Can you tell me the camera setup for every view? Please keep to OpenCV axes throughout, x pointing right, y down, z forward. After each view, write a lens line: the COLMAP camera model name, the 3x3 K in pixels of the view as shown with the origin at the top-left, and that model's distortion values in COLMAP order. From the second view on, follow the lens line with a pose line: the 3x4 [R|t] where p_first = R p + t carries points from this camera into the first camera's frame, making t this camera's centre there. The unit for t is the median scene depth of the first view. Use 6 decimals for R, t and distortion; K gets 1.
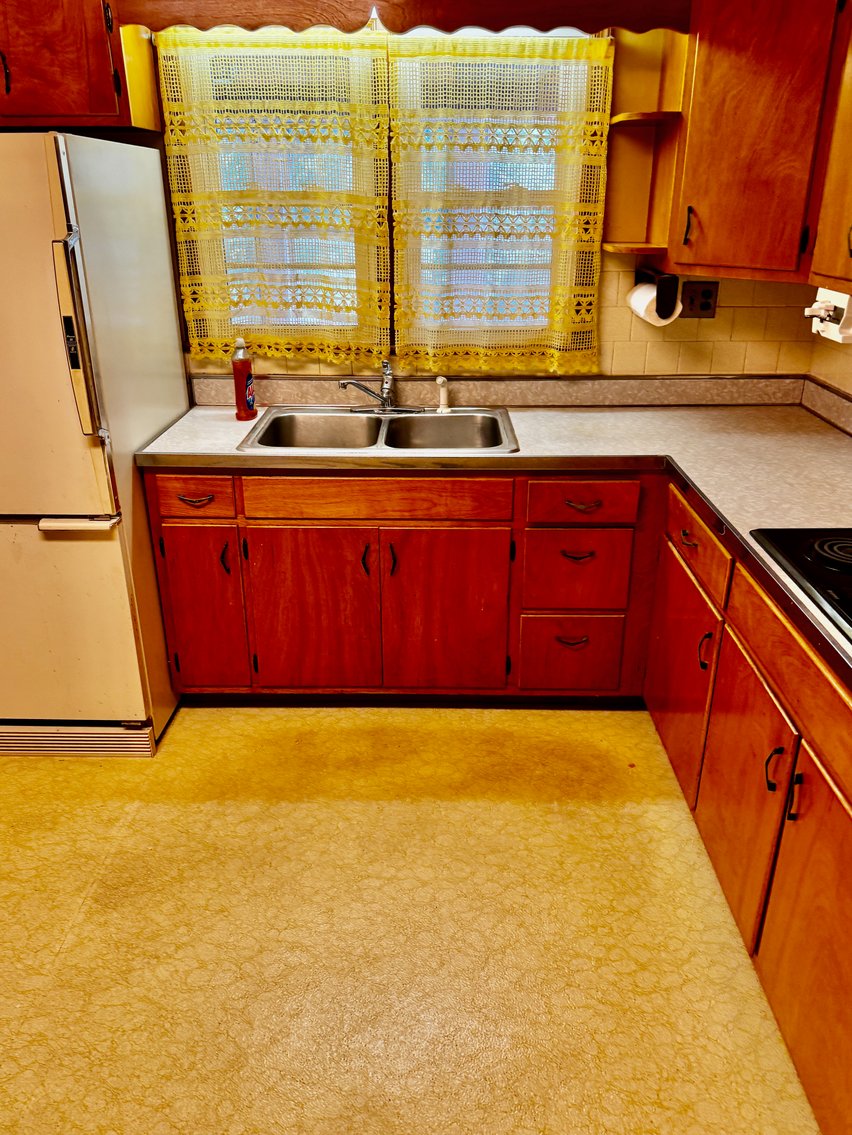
lens RADIAL K [[866.2, 0, 432.5], [0, 866.2, 566.2], [0, 0, 1]] dist [0.092823, -0.116453]
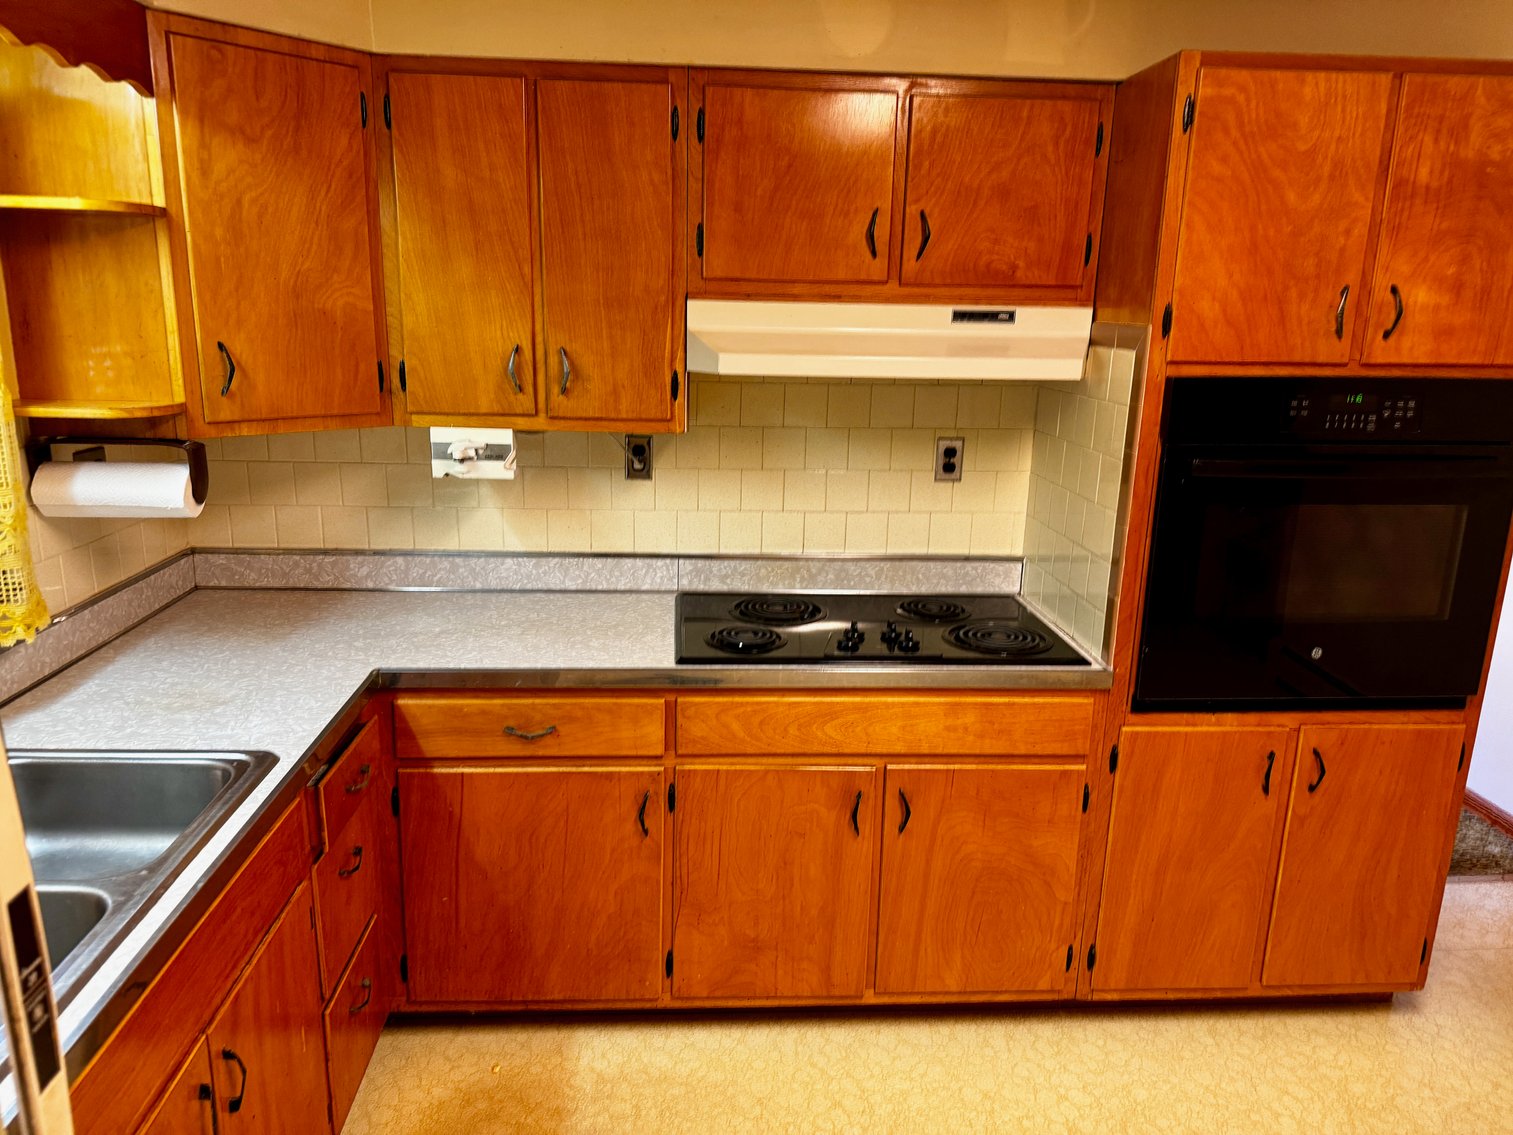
lens RADIAL K [[1083.5, 0, 752.4], [0, 1083.5, 575.7], [0, 0, 1]] dist [0.077135, -0.112147]
pose [[-0.070087, -0.243982, 0.967244, -0.580293], [0.369615, 0.894261, 0.252355, -0.296504], [-0.926538, 0.375194, 0.027503, 0.635617]]
